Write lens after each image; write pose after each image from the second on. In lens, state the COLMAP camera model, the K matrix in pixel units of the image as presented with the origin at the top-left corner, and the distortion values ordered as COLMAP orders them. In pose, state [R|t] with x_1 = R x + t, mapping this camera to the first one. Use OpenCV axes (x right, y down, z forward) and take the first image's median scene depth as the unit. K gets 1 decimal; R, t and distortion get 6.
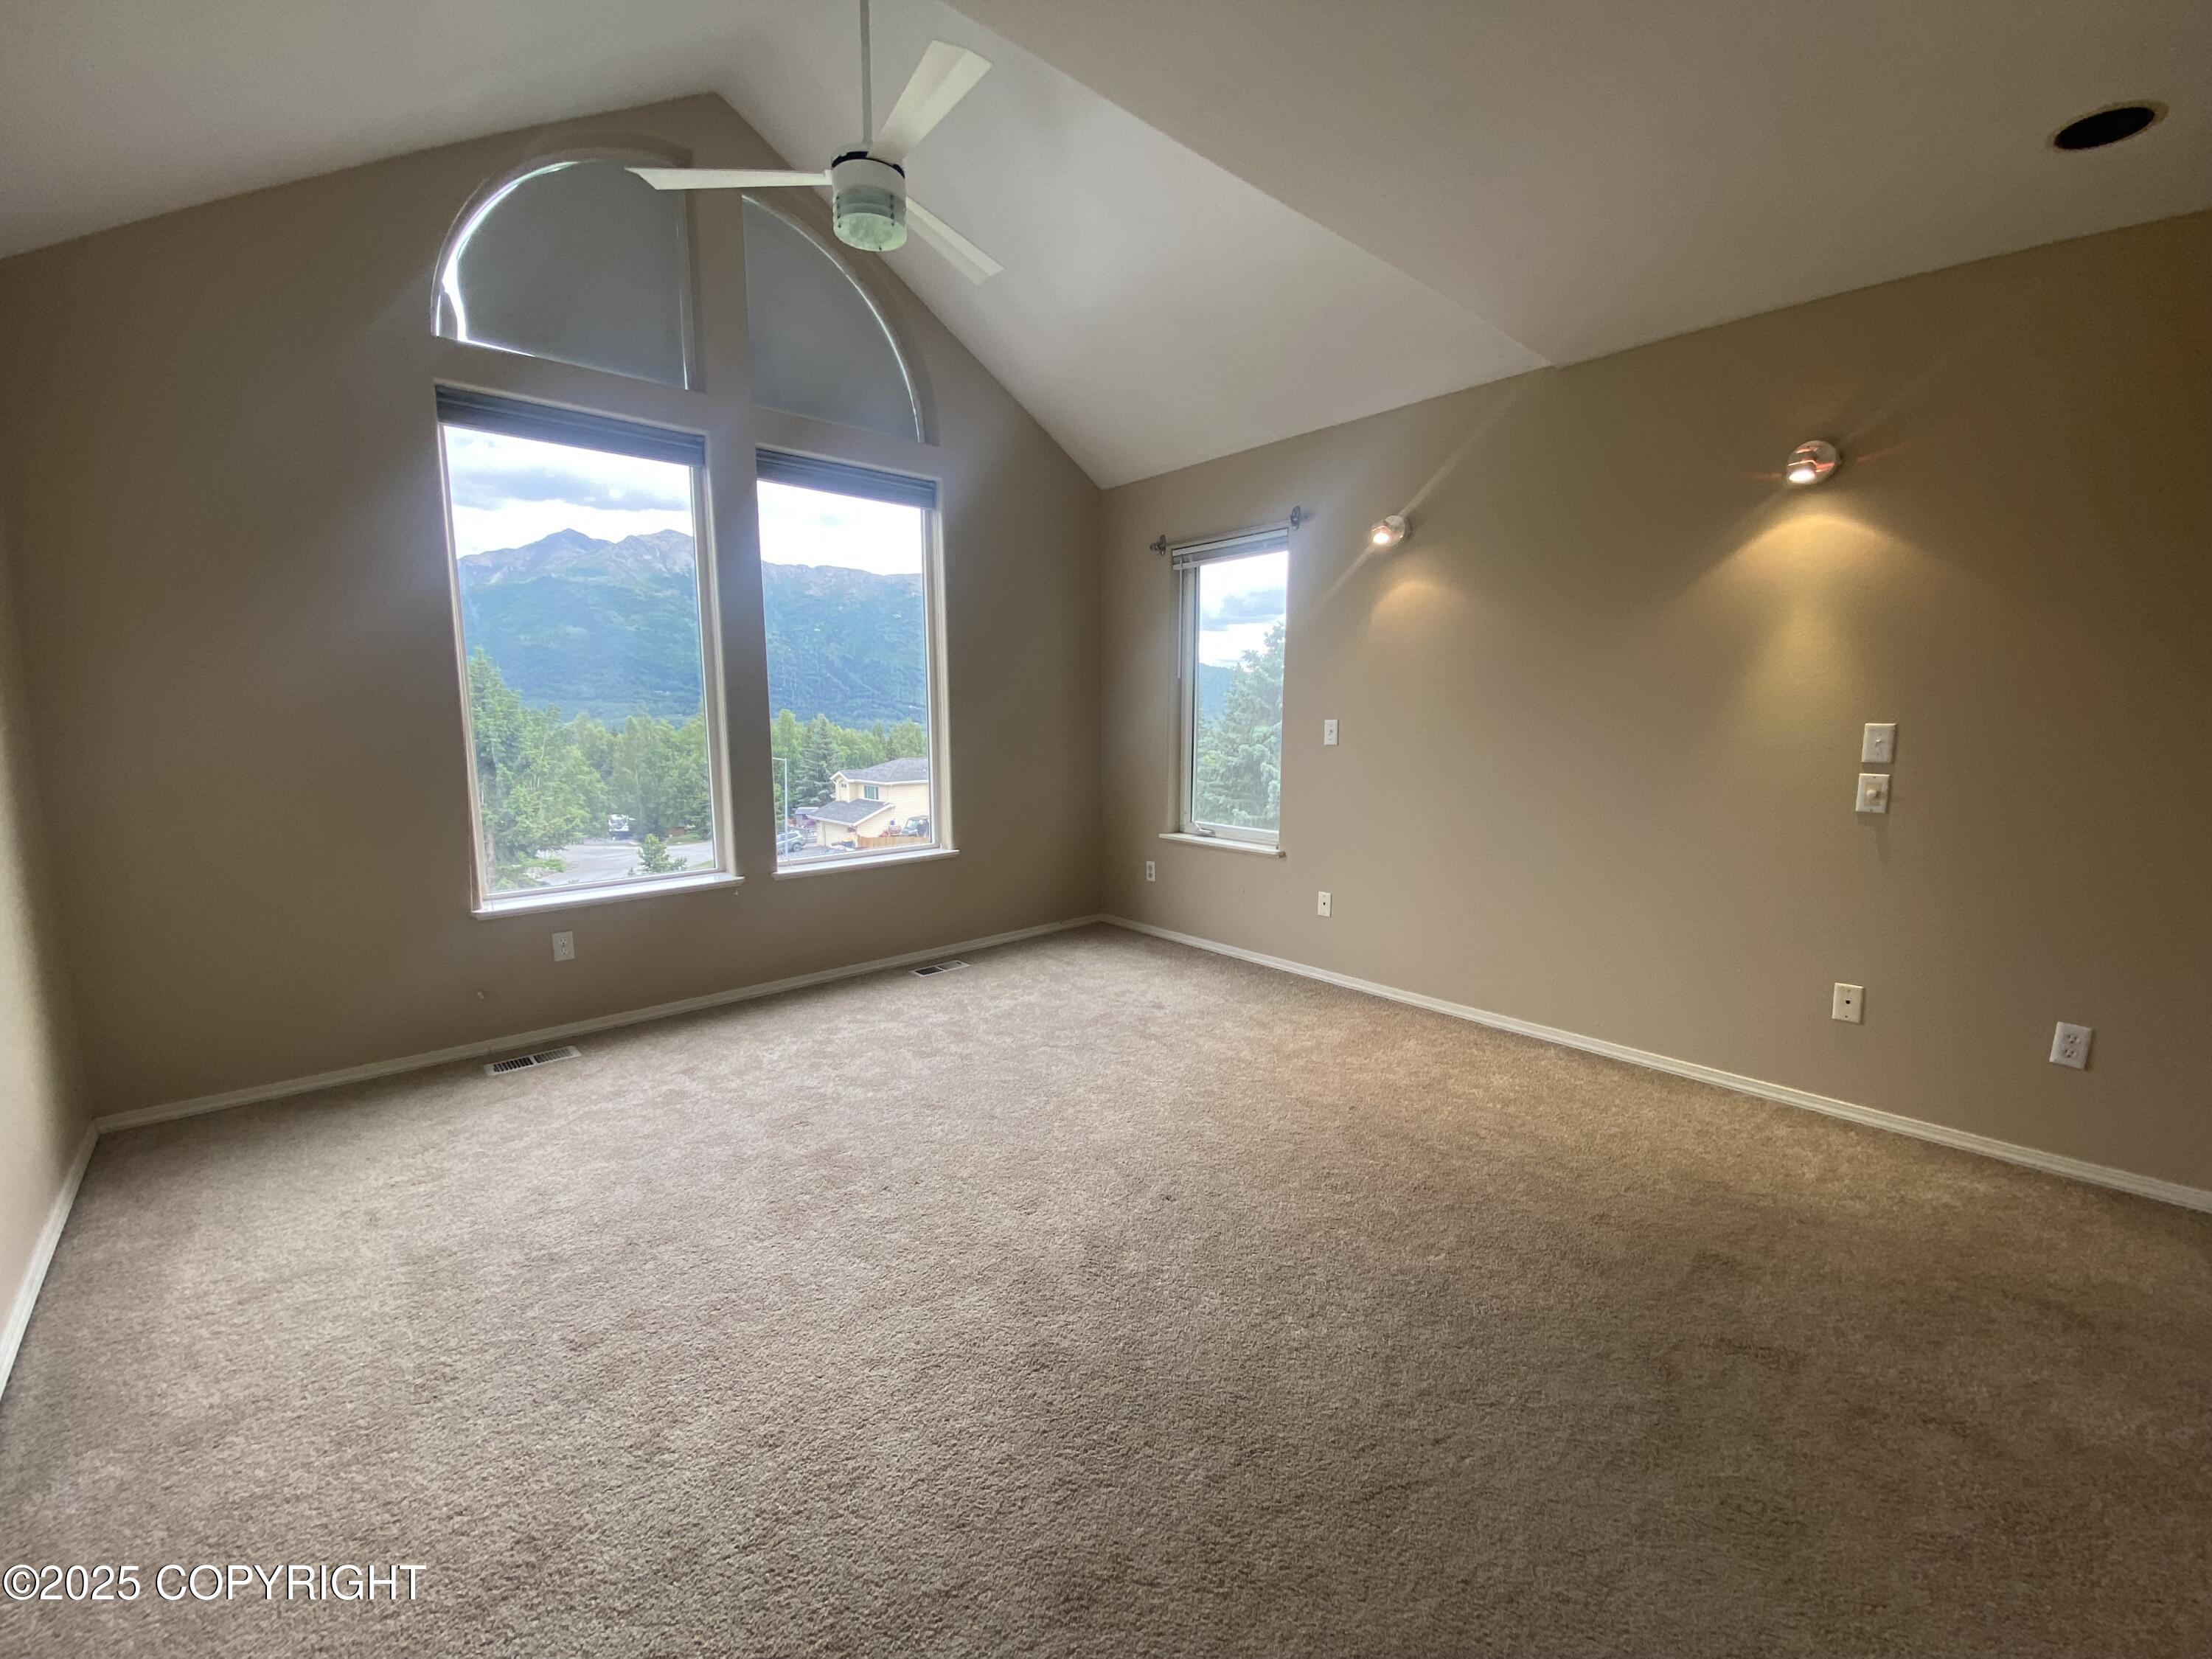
lens RADIAL K [[896.2, 0, 1105.0], [0, 896.2, 821.1], [0, 0, 1]] dist [0.020817, -0.012651]
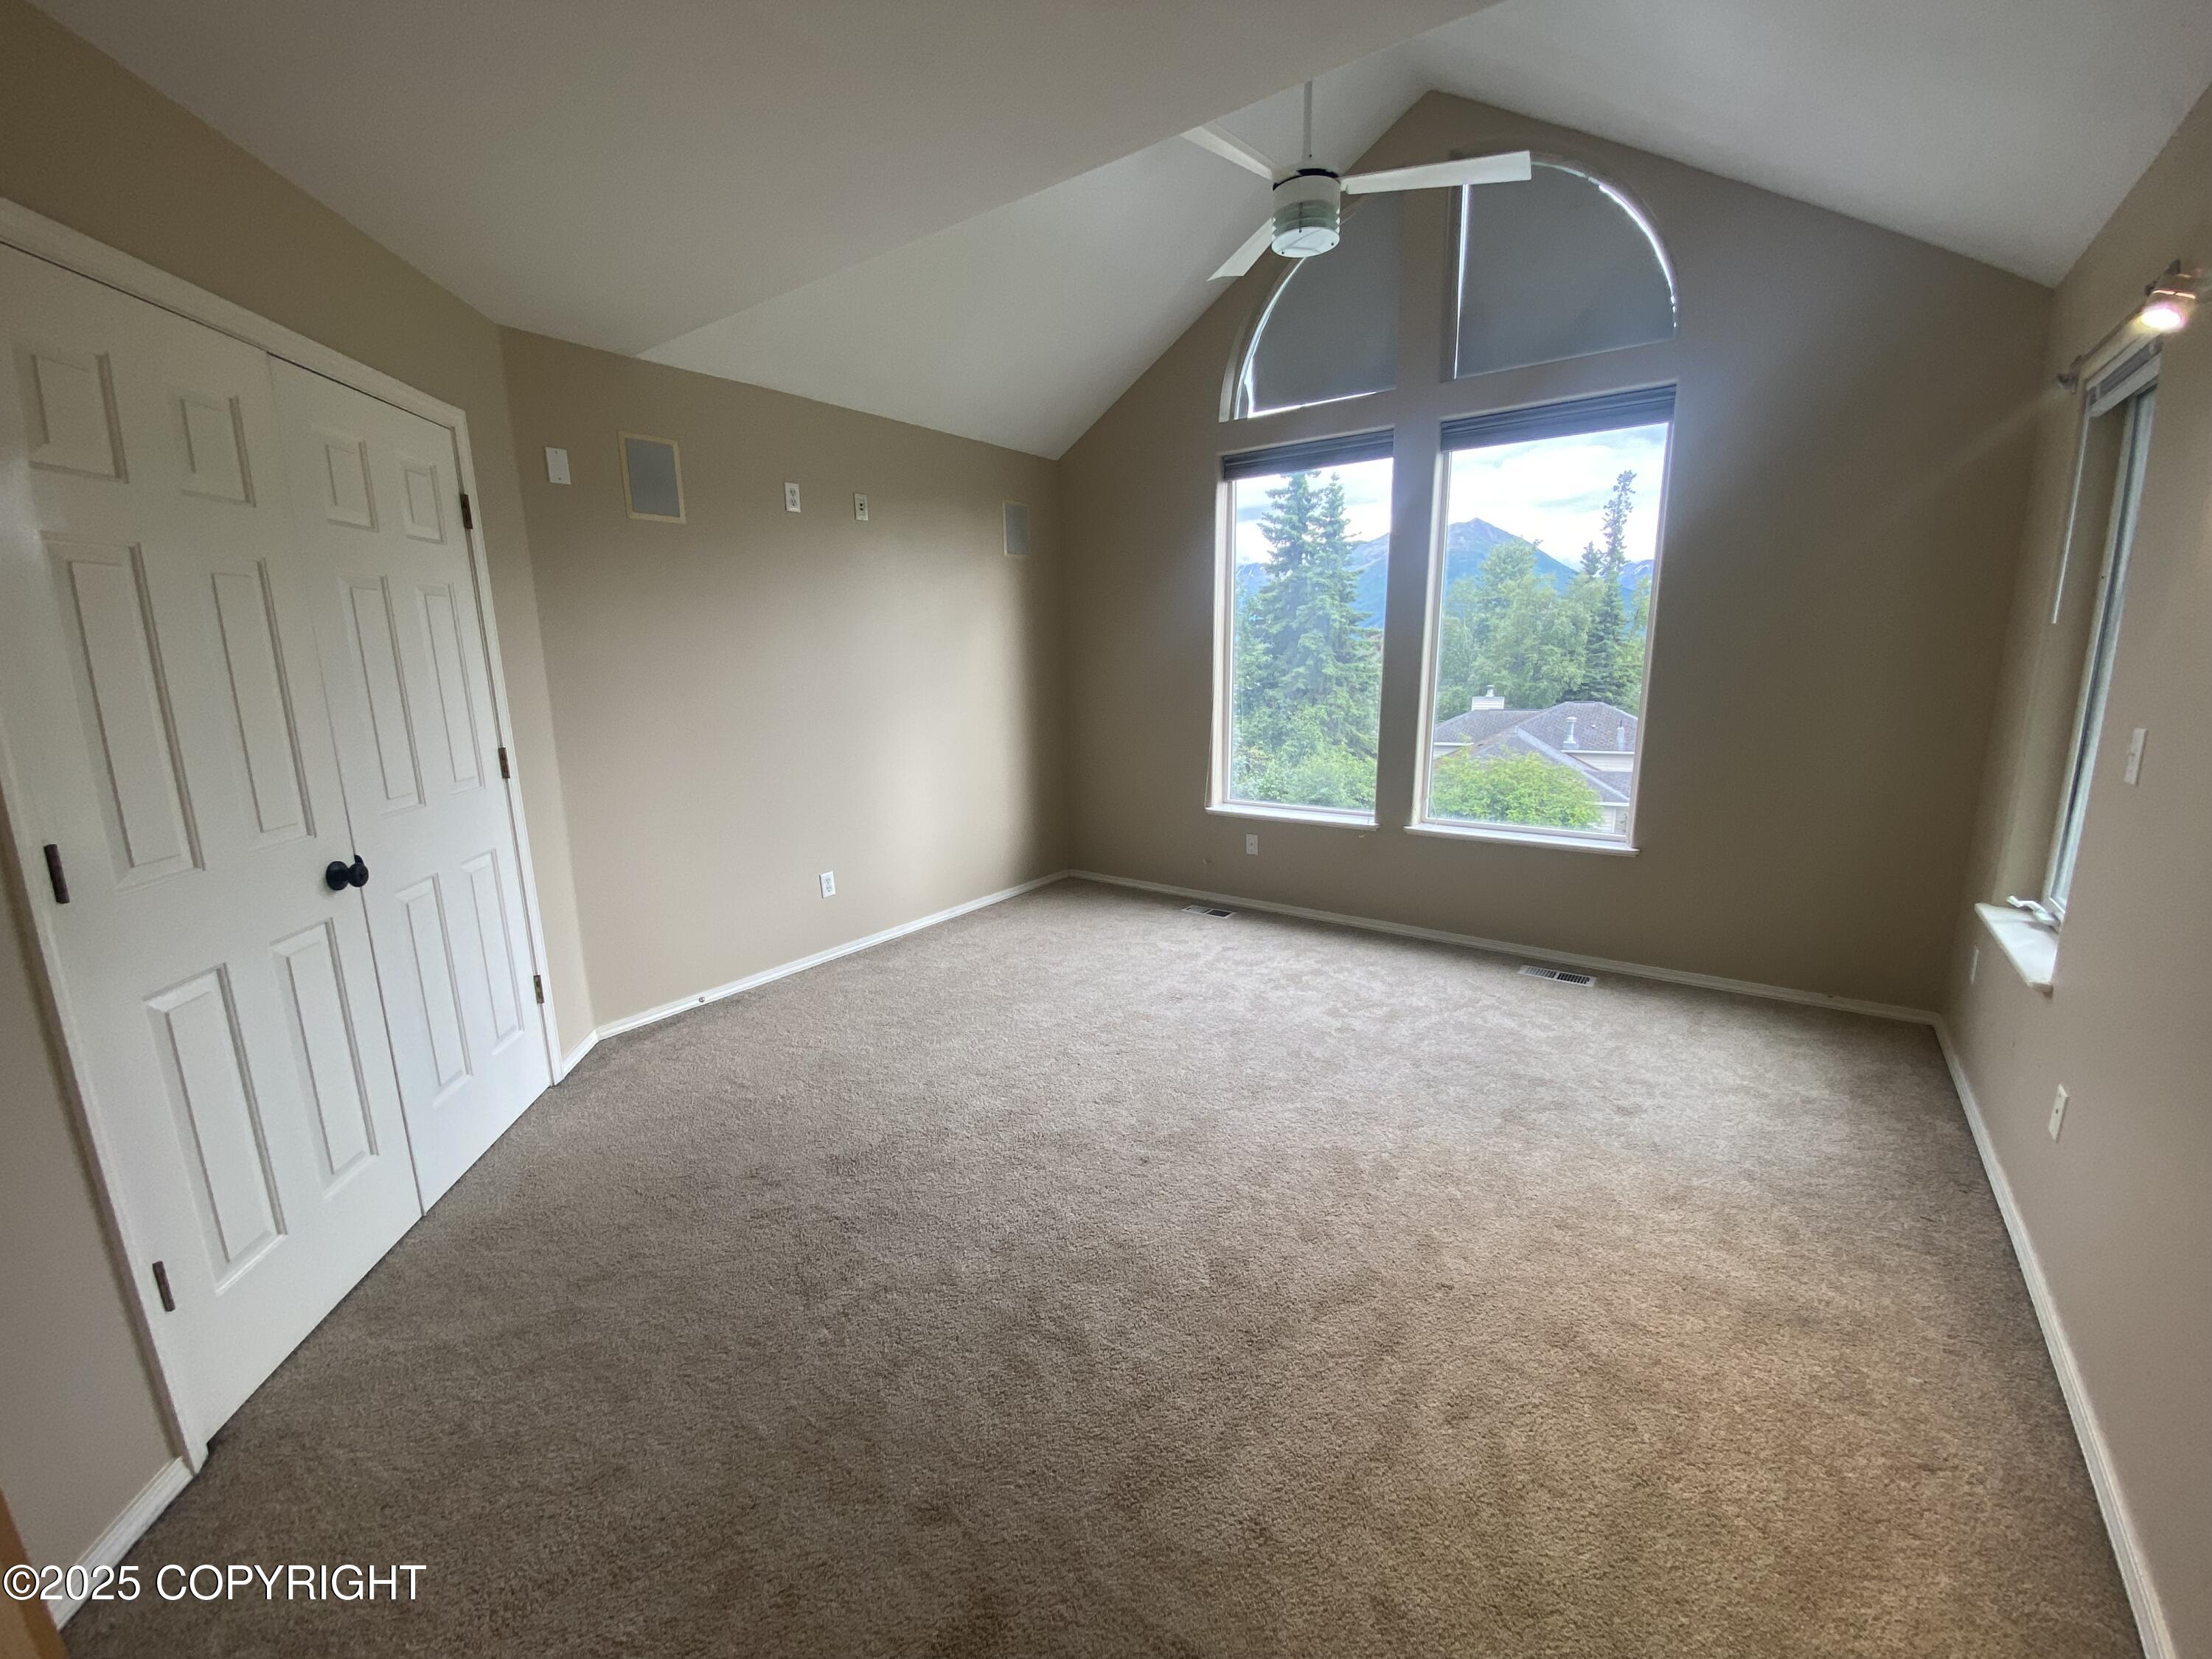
lens RADIAL K [[896.2, 0, 1098.3], [0, 896.2, 815.5], [0, 0, 1]] dist [0.020817, -0.012651]
pose [[0.199167, 0.179084, -0.963463, 0.674551], [-0.108489, 0.981146, 0.159944, -0.099725], [0.973942, 0.072669, 0.214841, 0.454664]]
